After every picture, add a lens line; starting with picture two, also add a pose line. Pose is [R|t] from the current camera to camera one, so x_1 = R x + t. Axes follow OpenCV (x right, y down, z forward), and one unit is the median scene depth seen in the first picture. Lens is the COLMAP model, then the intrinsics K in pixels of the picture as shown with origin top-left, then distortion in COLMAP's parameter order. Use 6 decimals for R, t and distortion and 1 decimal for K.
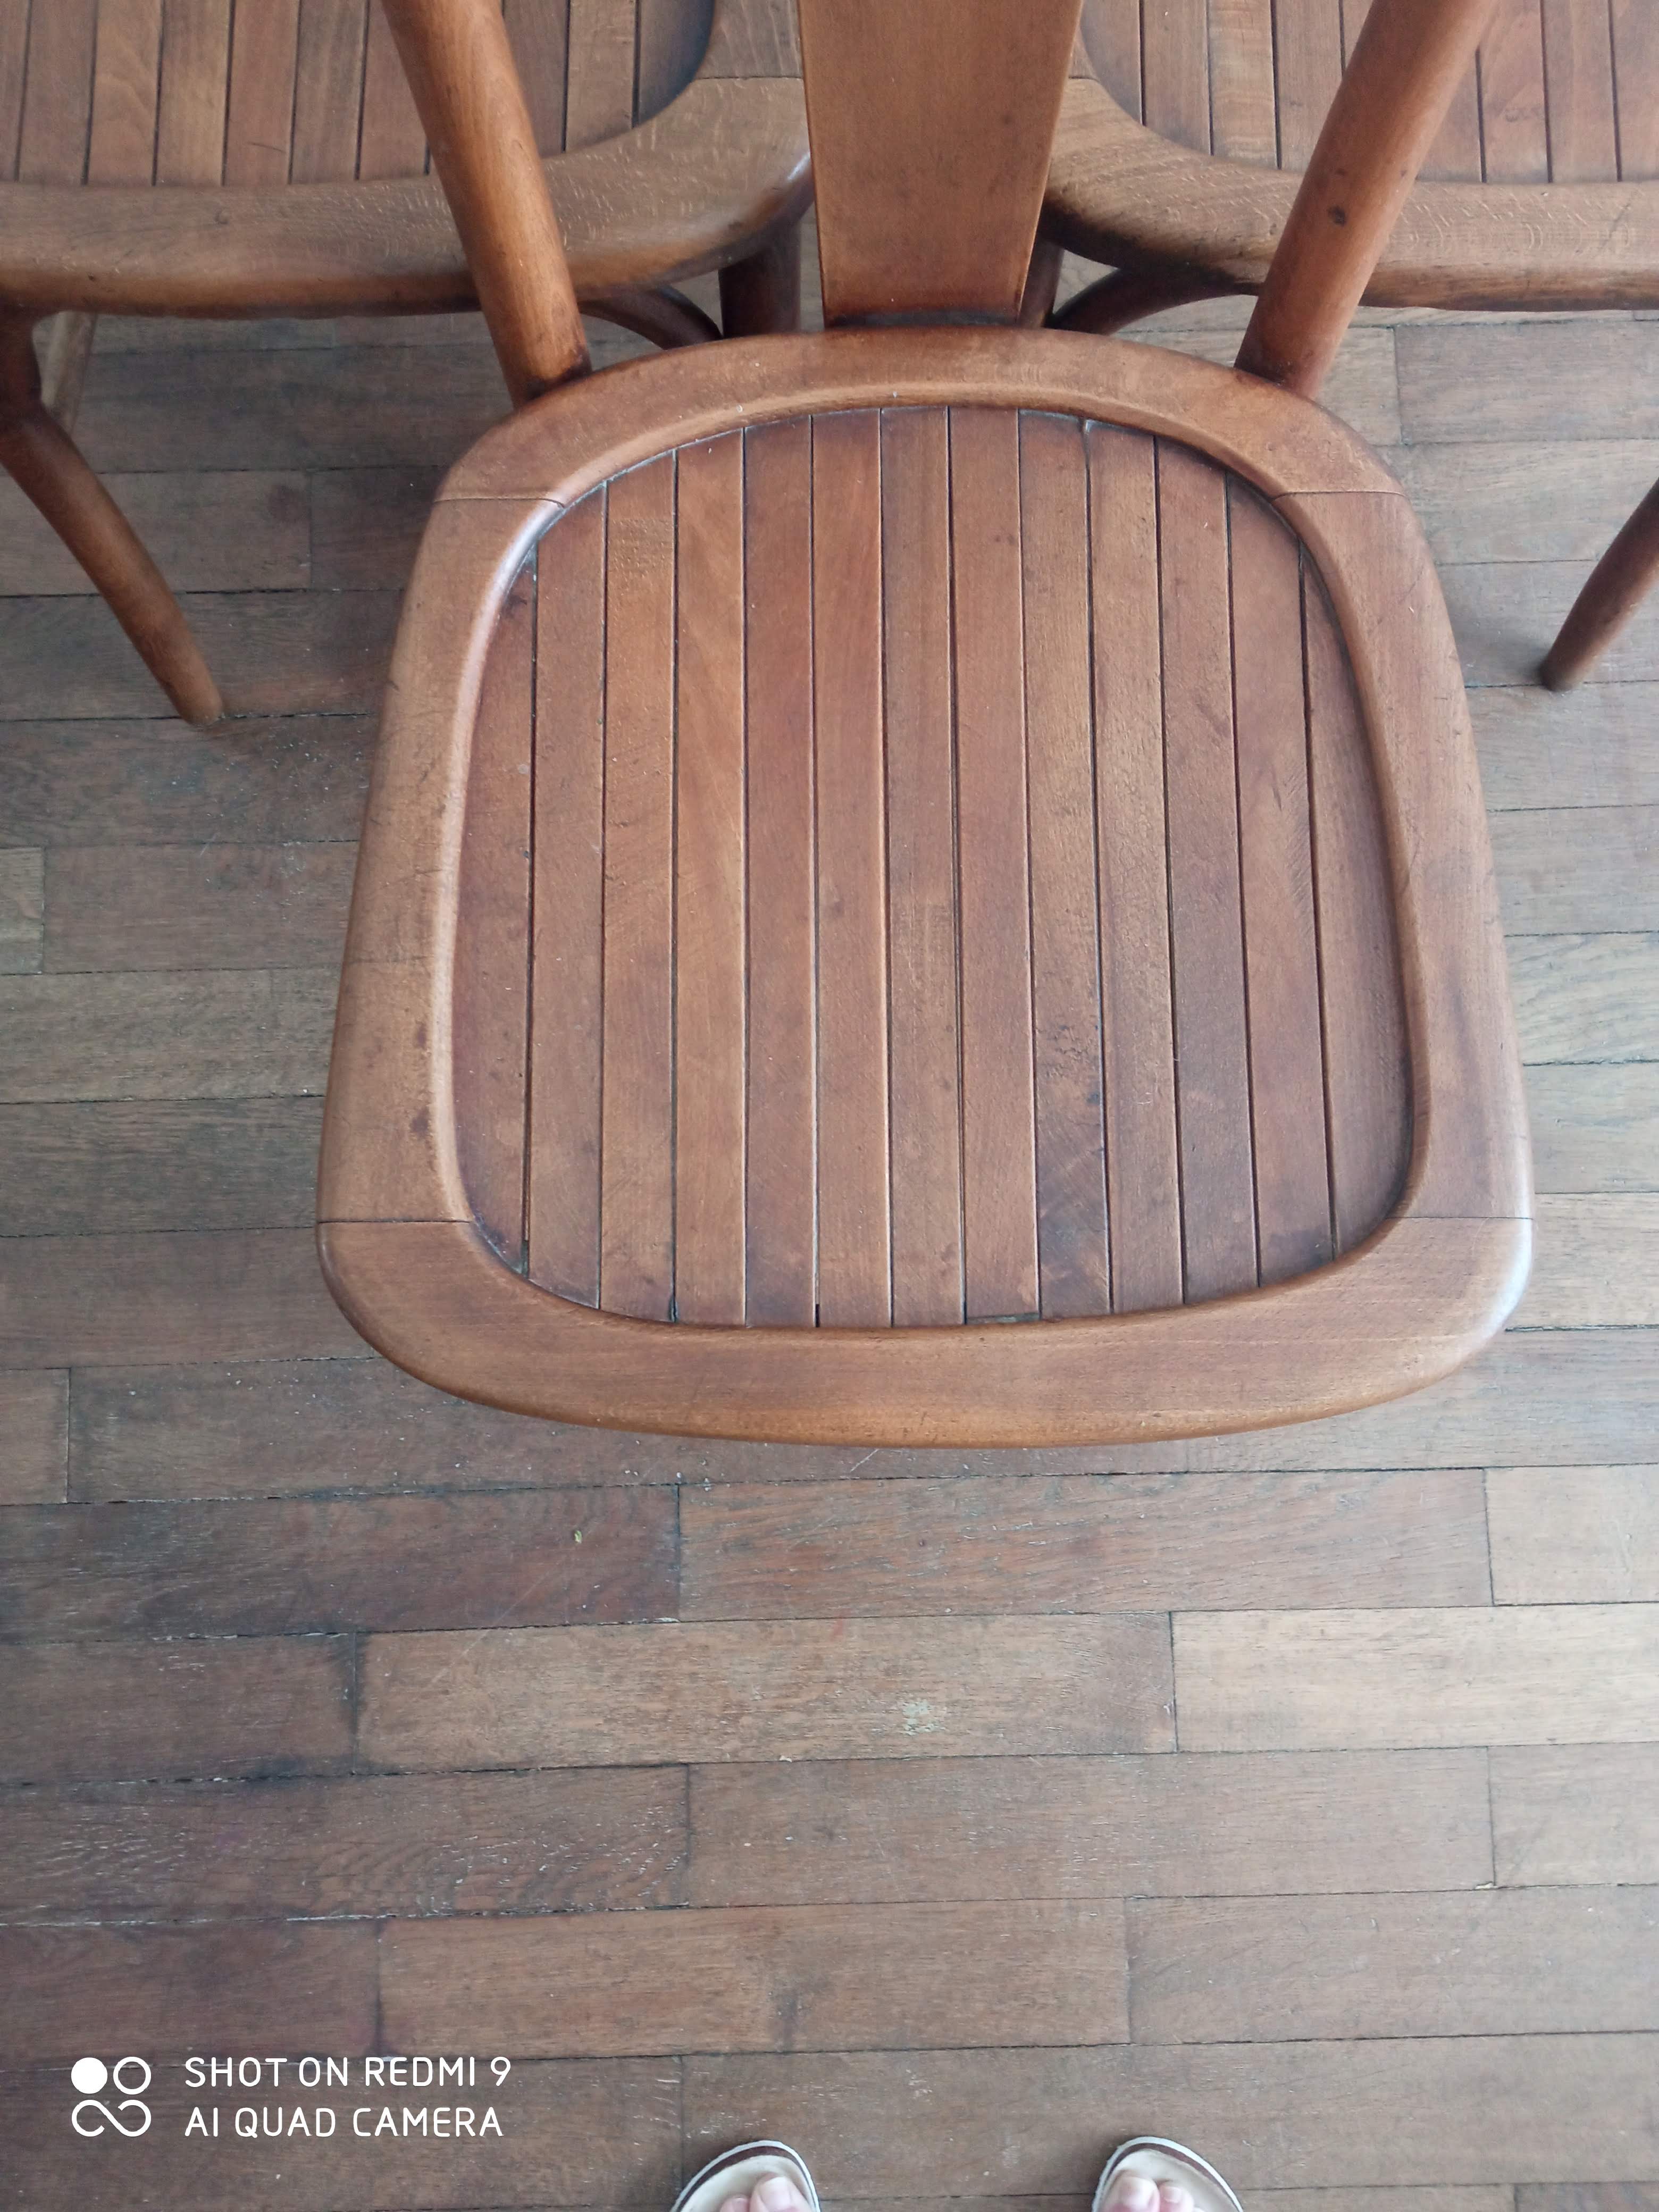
lens RADIAL K [[1799.6, 0, 844.7], [0, 1799.6, 1086.7], [0, 0, 1]] dist [0.110521, -0.202090]
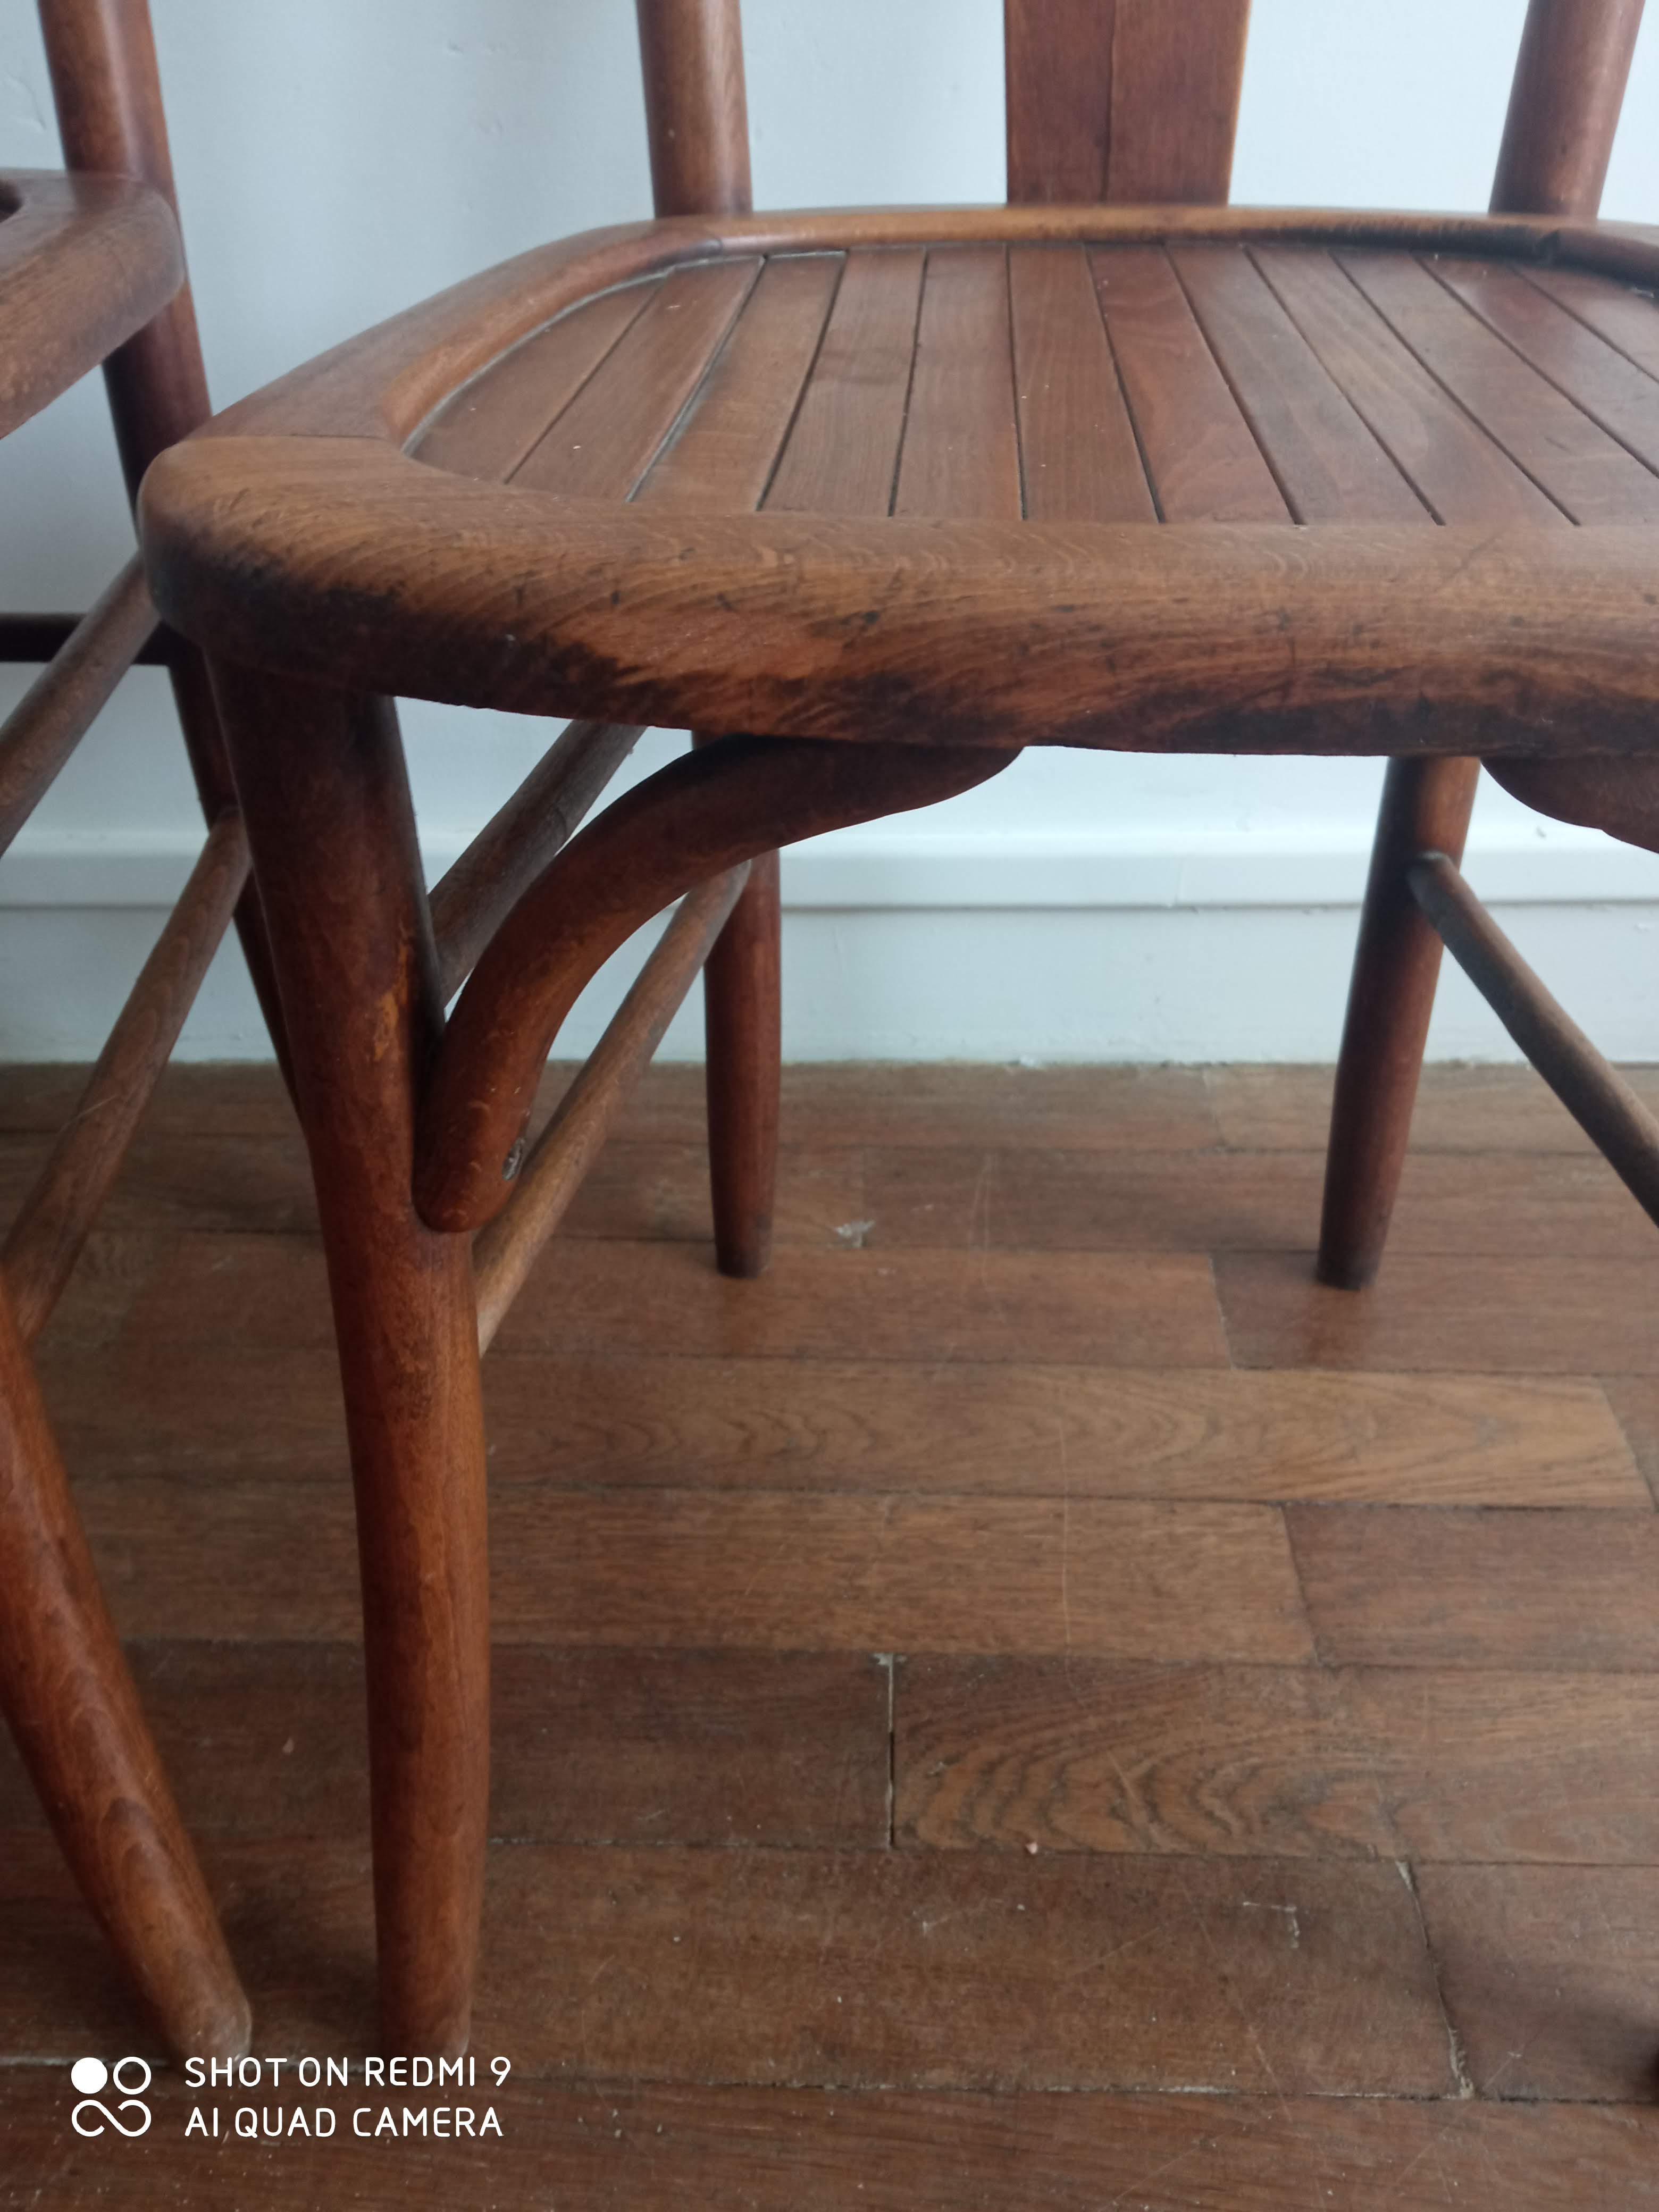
lens RADIAL K [[1799.6, 0, 844.7], [0, 1799.6, 1086.7], [0, 0, 1]] dist [0.110521, -0.202090]
pose [[0.998818, 0.028771, -0.039165, 0.180946], [-0.048287, 0.678405, -0.733099, -0.037332], [0.005478, 0.734124, 0.678993, 0.489993]]
